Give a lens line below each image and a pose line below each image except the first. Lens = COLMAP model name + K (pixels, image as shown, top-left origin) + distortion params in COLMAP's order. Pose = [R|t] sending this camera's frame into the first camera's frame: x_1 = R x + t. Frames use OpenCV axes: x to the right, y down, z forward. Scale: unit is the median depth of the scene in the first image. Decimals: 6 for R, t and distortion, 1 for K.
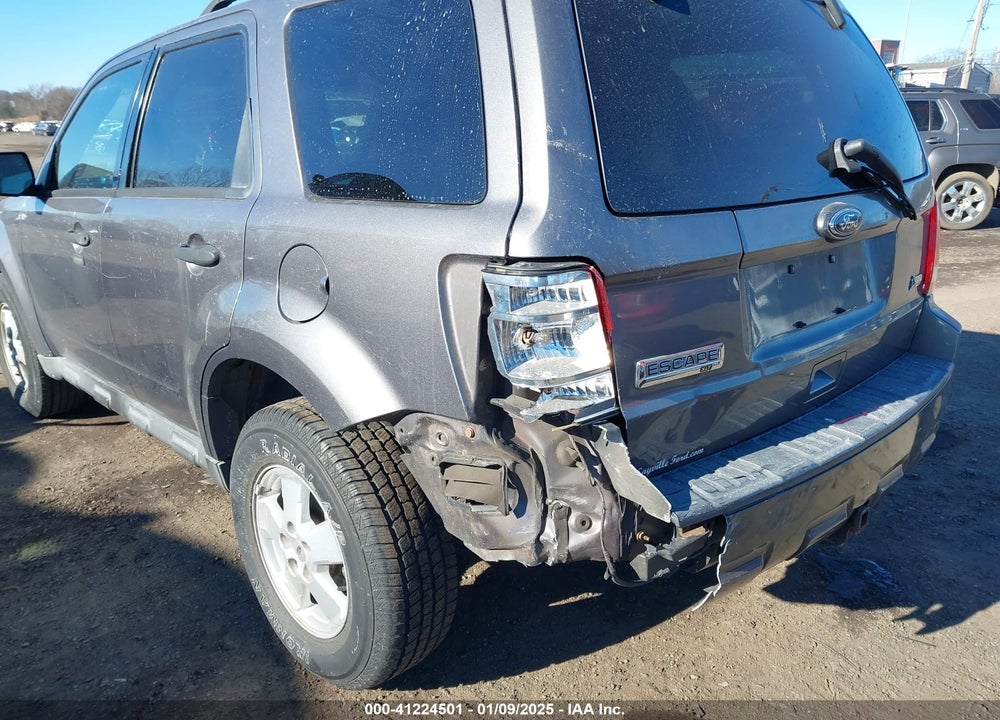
lens RADIAL K [[772.8, 0, 496.0], [0, 772.8, 380.7], [0, 0, 1]] dist [0.062948, -0.091079]
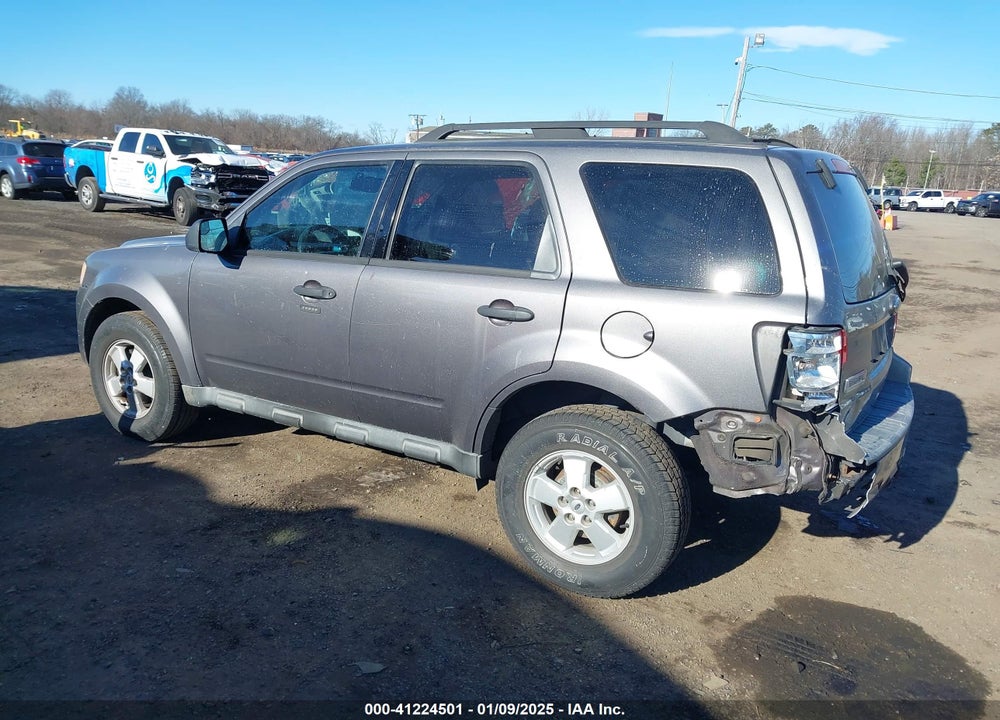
lens RADIAL K [[772.4, 0, 495.6], [0, 772.4, 376.3], [0, 0, 1]] dist [0.049097, -0.056834]
pose [[0.964809, -0.001715, 0.262947, -0.808758], [0.015857, 0.998538, -0.051671, 0.037787], [-0.262475, 0.054022, 0.963426, -0.430931]]
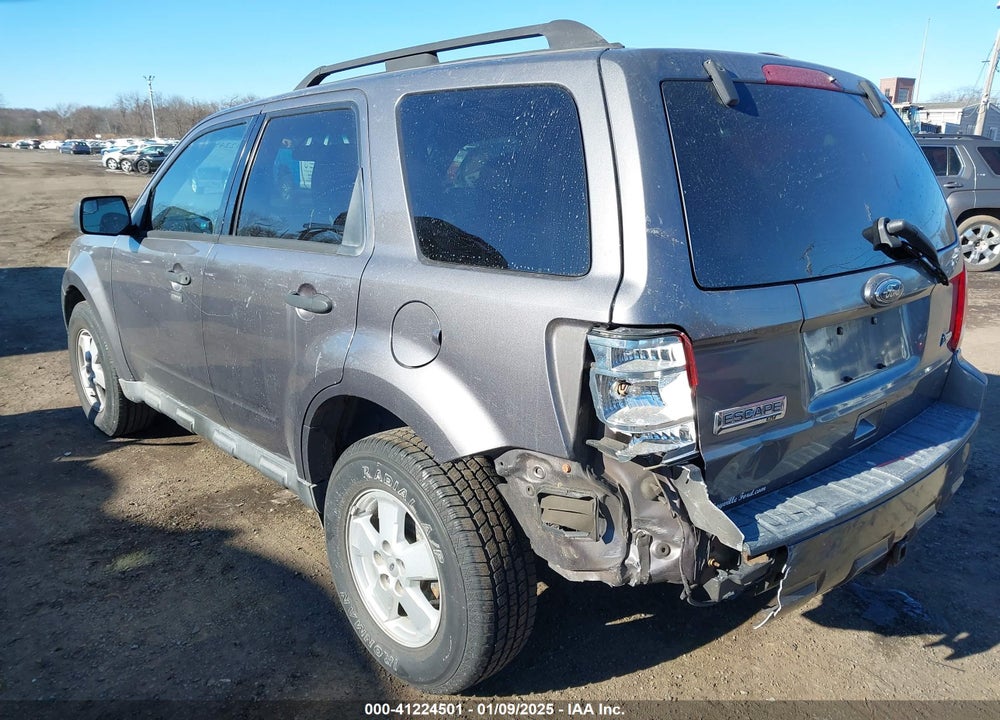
lens RADIAL K [[772.4, 0, 495.6], [0, 772.4, 376.3], [0, 0, 1]] dist [0.049097, -0.056834]
pose [[0.999642, 0.023149, -0.013448, -0.095732], [-0.023608, 0.999109, -0.034991, -0.021078], [0.012626, 0.035296, 0.999297, -0.126776]]
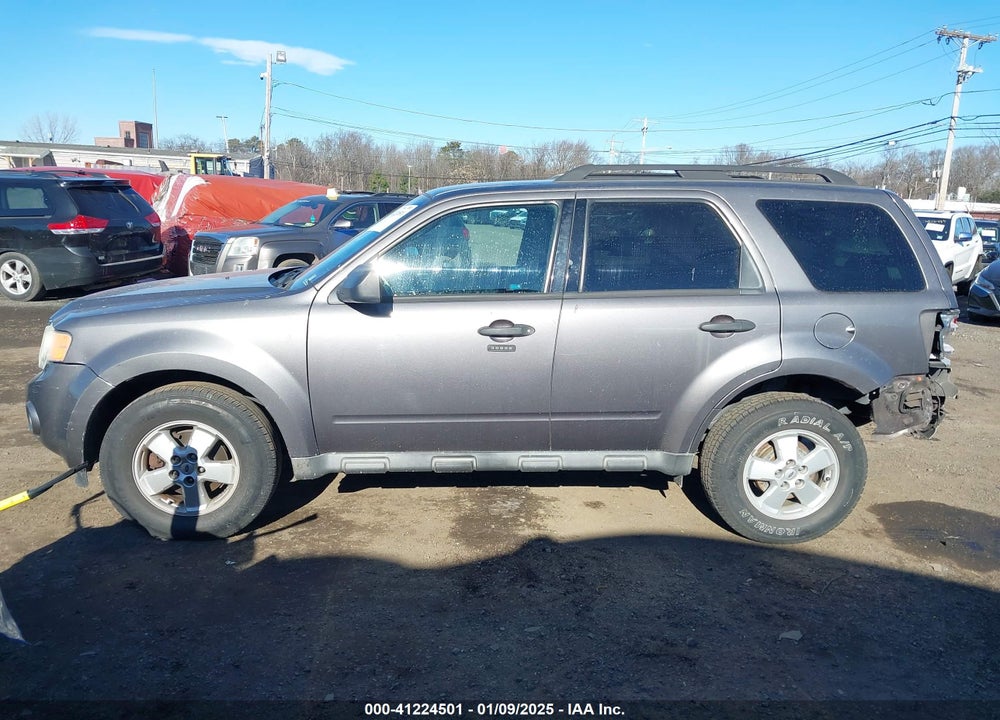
lens RADIAL K [[772.8, 0, 496.0], [0, 772.8, 380.7], [0, 0, 1]] dist [0.062948, -0.091079]
pose [[0.642758, -0.131702, 0.754664, -2.118502], [0.195899, 0.980615, 0.004284, -0.155063], [-0.740599, 0.145084, 0.656098, 0.250682]]
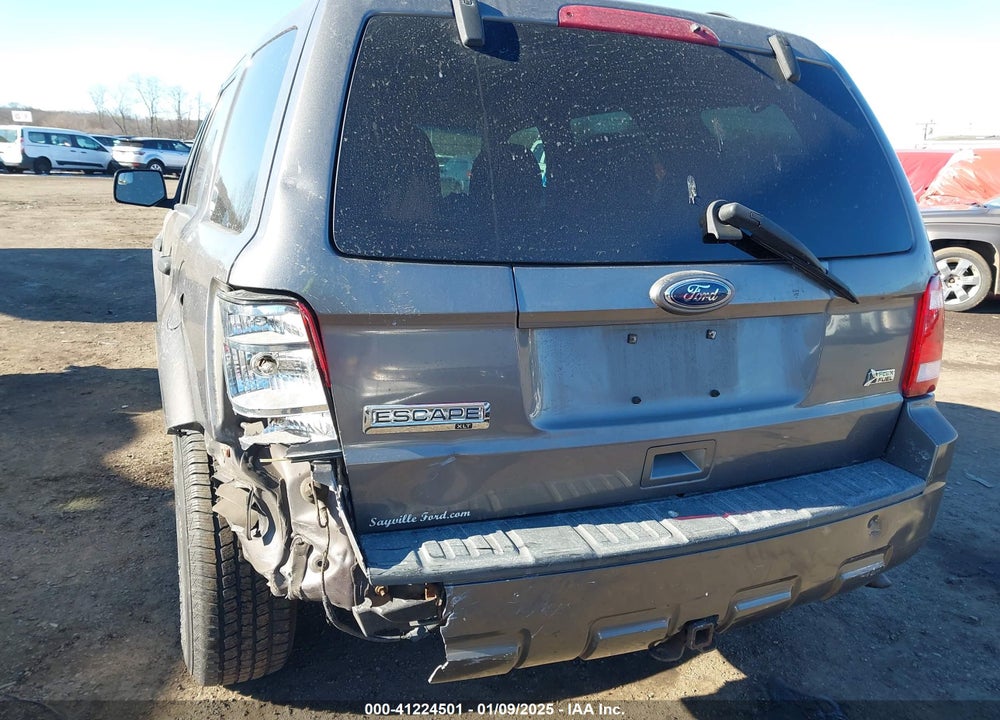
lens RADIAL K [[772.8, 0, 496.0], [0, 772.8, 380.7], [0, 0, 1]] dist [0.062948, -0.091079]
pose [[0.941850, 0.138529, -0.306150, 0.445506], [-0.154258, 0.987643, -0.027669, -0.038880], [0.298534, 0.073287, 0.951581, 0.084682]]
